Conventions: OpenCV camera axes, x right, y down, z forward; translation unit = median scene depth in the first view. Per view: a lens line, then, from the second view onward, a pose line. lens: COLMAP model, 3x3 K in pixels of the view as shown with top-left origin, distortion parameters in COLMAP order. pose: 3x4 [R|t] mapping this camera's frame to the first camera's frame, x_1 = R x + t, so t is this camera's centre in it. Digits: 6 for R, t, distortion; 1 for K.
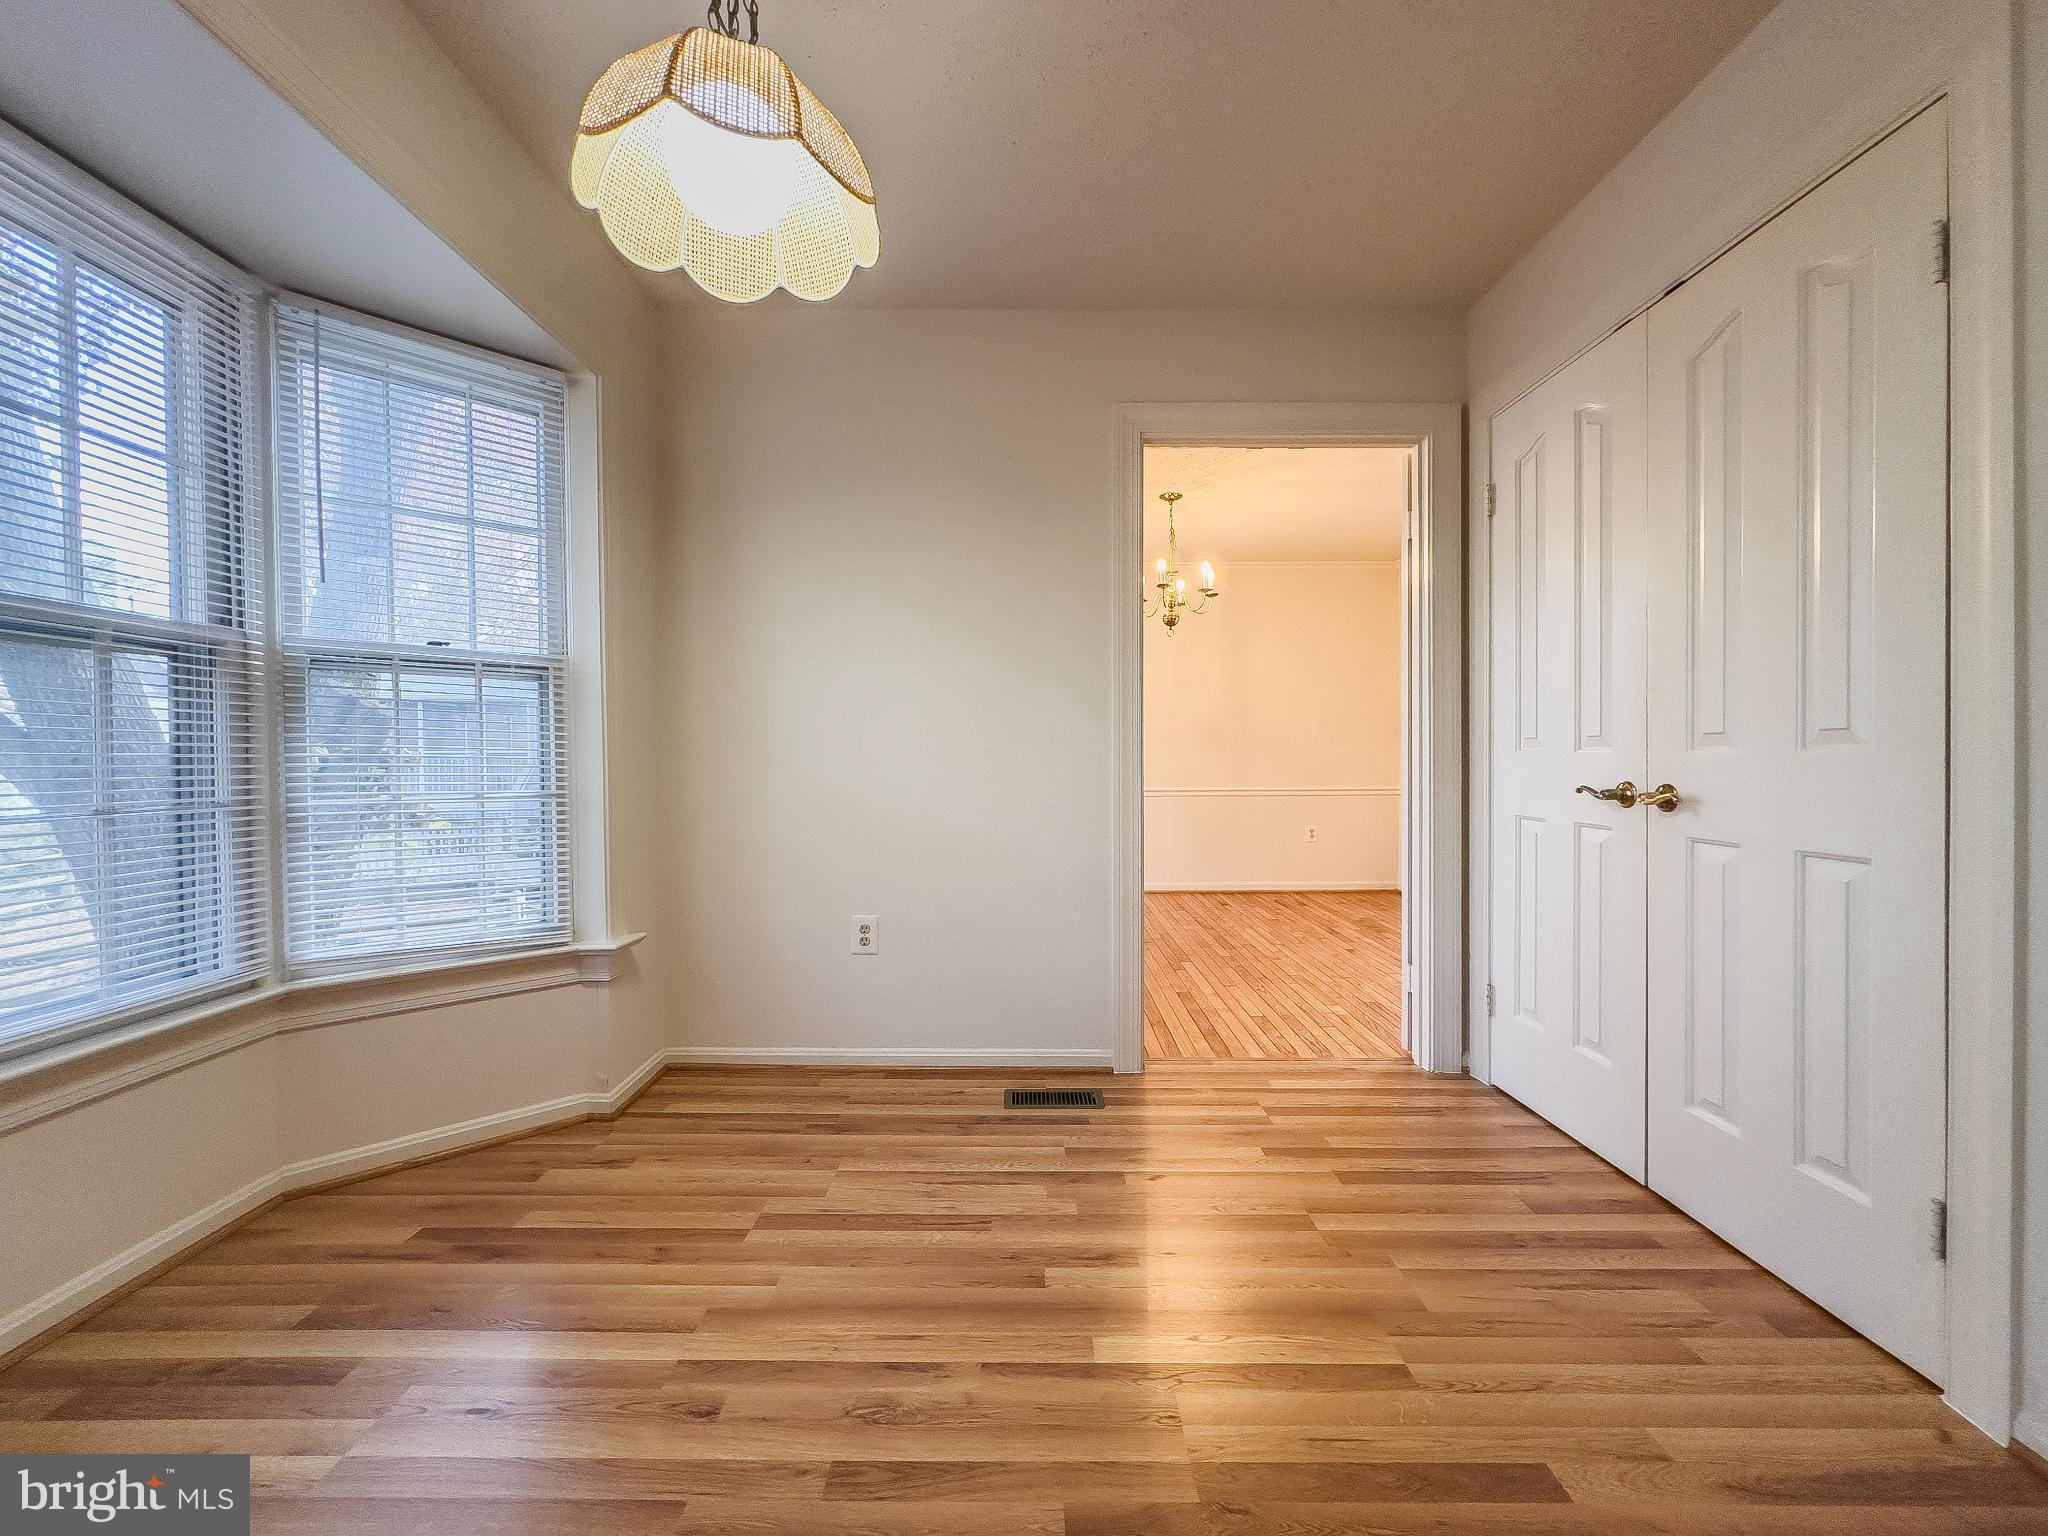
lens RADIAL K [[819.8, 0, 1027.5], [0, 819.8, 764.2], [0, 0, 1]] dist [-0.002646, 0.000587]
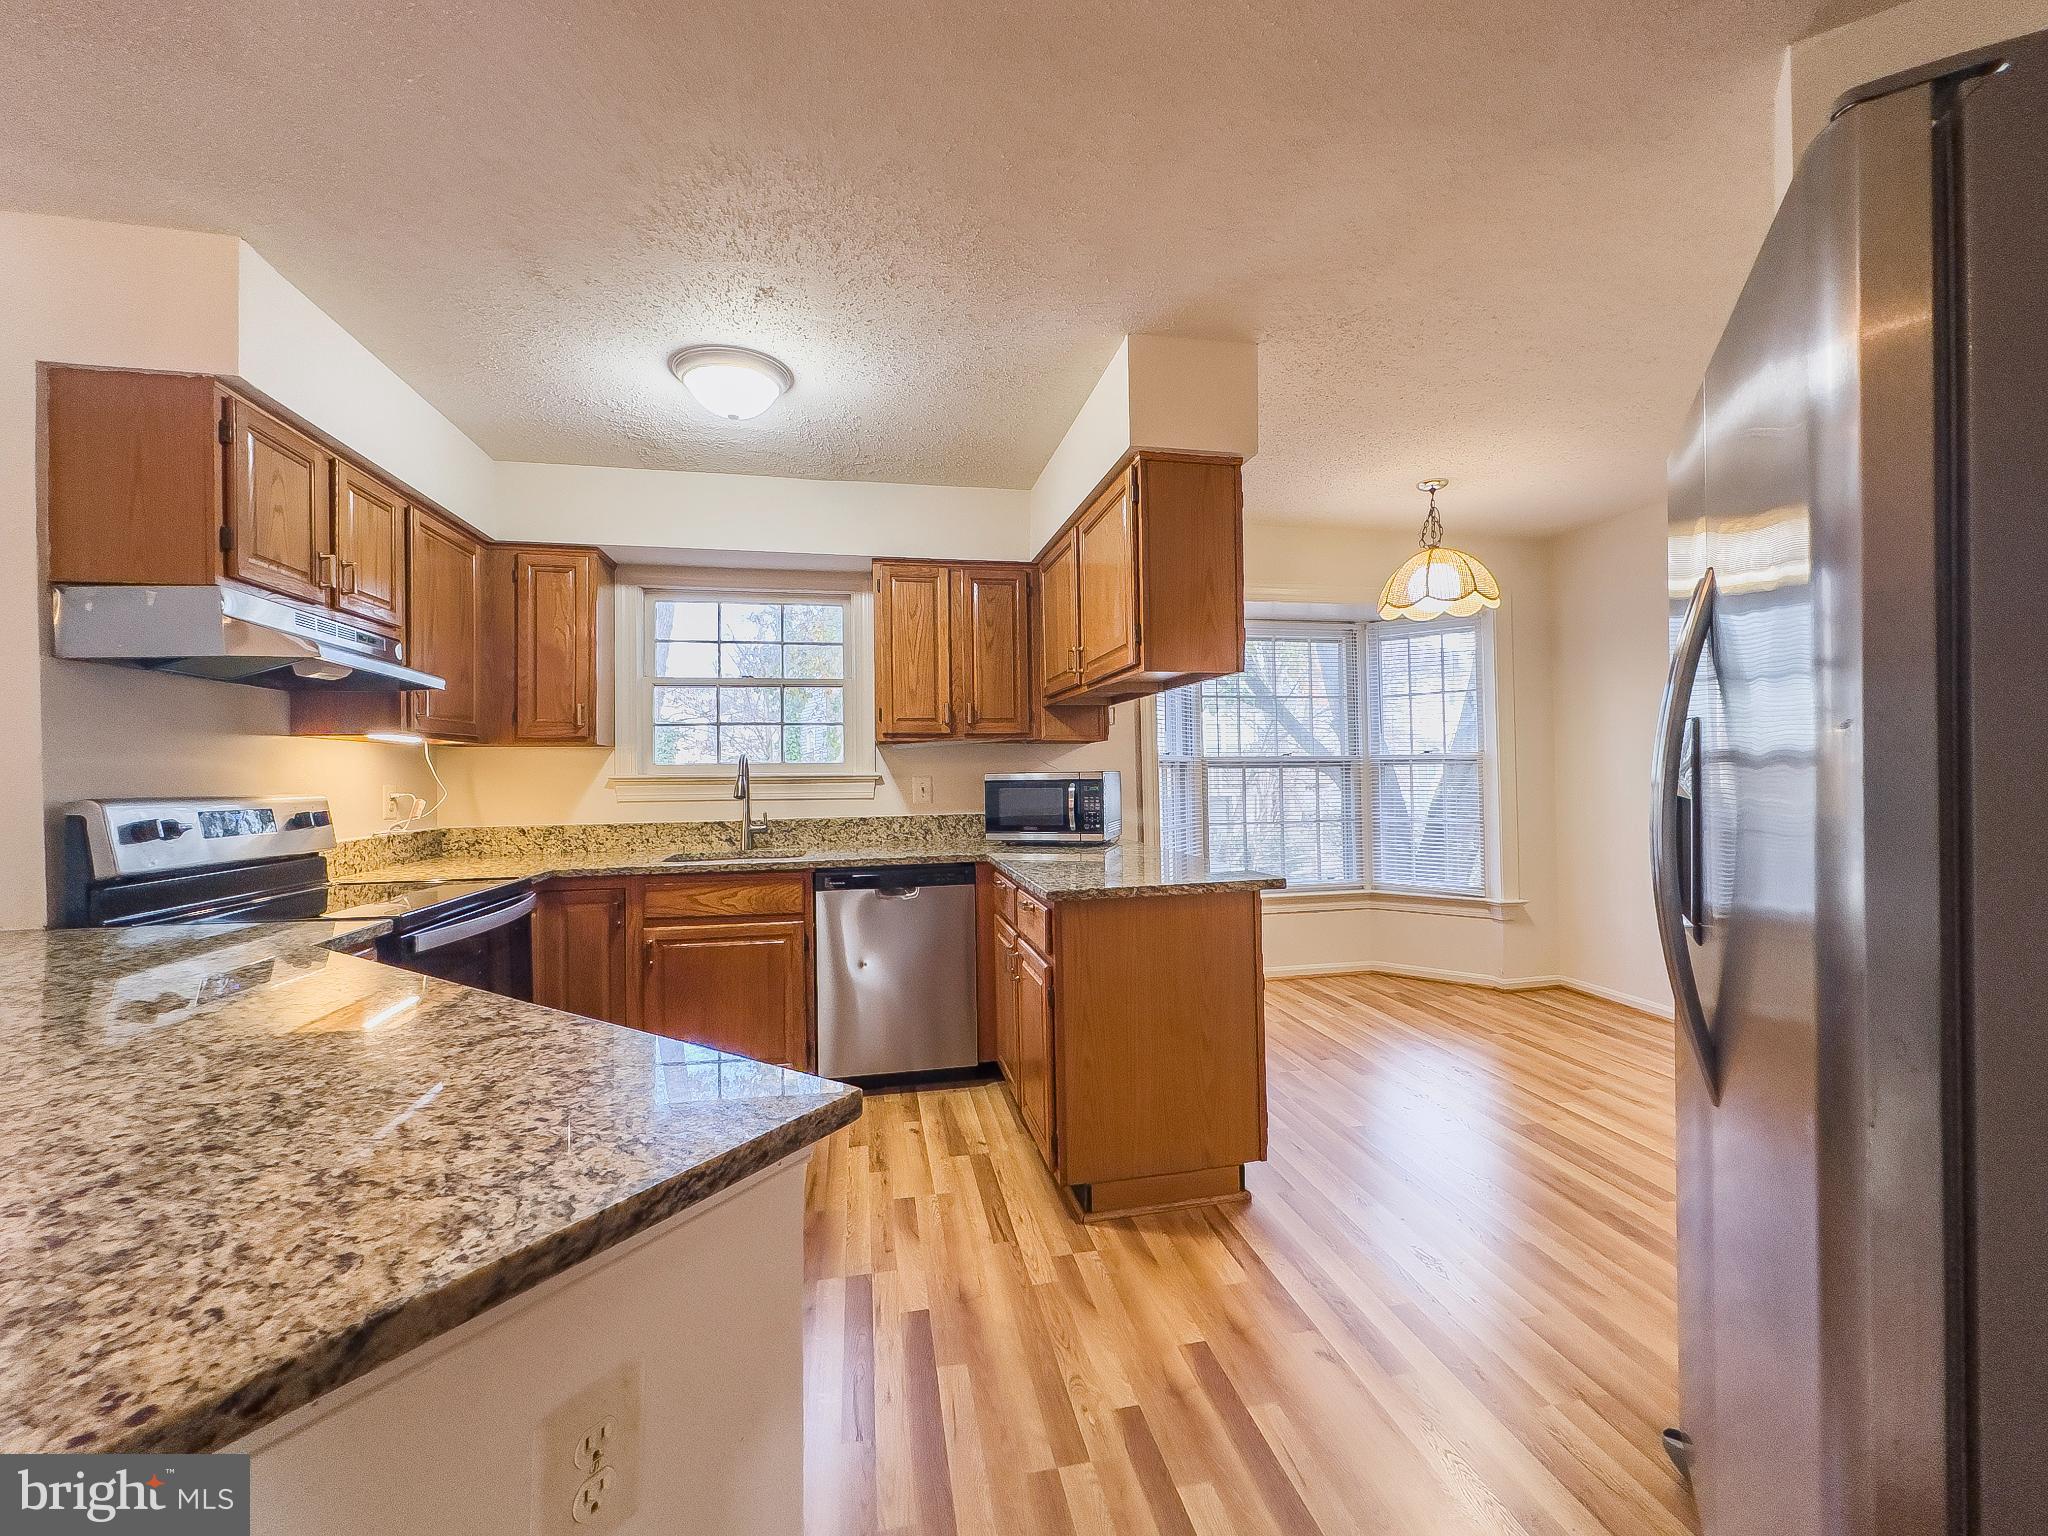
lens RADIAL K [[819.8, 0, 1026.7], [0, 819.8, 763.5], [0, 0, 1]] dist [-0.002646, 0.000587]
pose [[0.199017, -0.011607, -0.979927, 1.201551], [0.007266, 0.999920, -0.010368, -0.094915], [0.979969, -0.005057, 0.199086, -0.494450]]
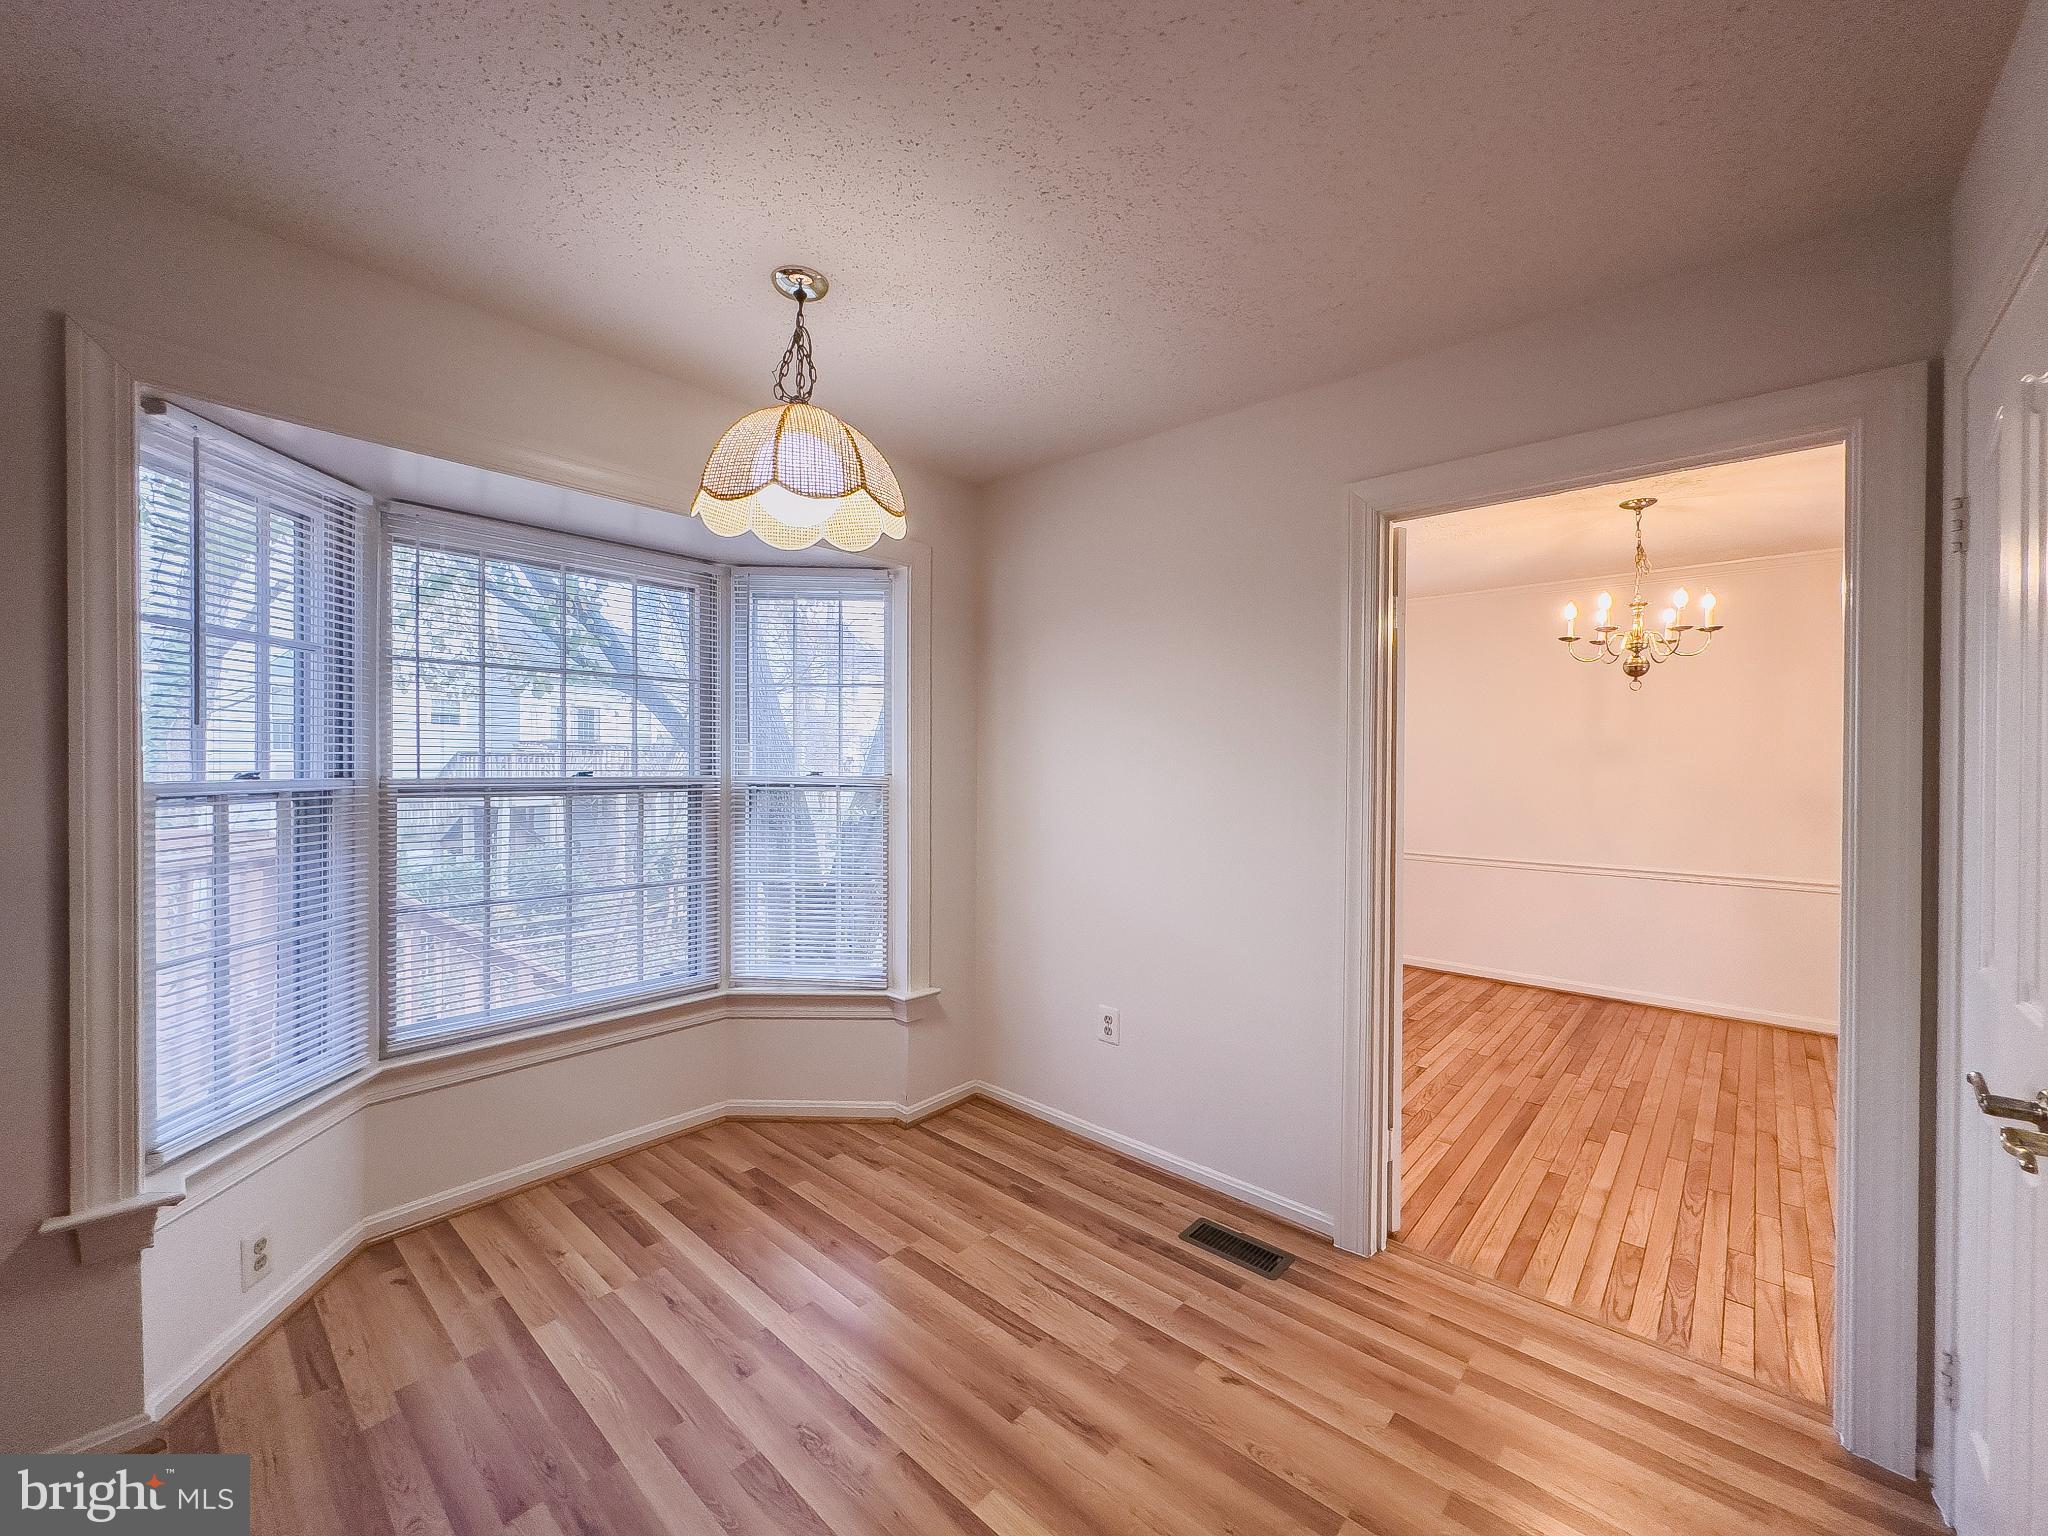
lens RADIAL K [[819.8, 0, 1023.1], [0, 819.8, 766.4], [0, 0, 1]] dist [-0.002646, 0.000587]
pose [[0.743303, 0.014386, -0.668801, 0.527333], [-0.014714, 0.999878, 0.005154, -0.165584], [0.668794, 0.006009, 0.743424, 0.142828]]
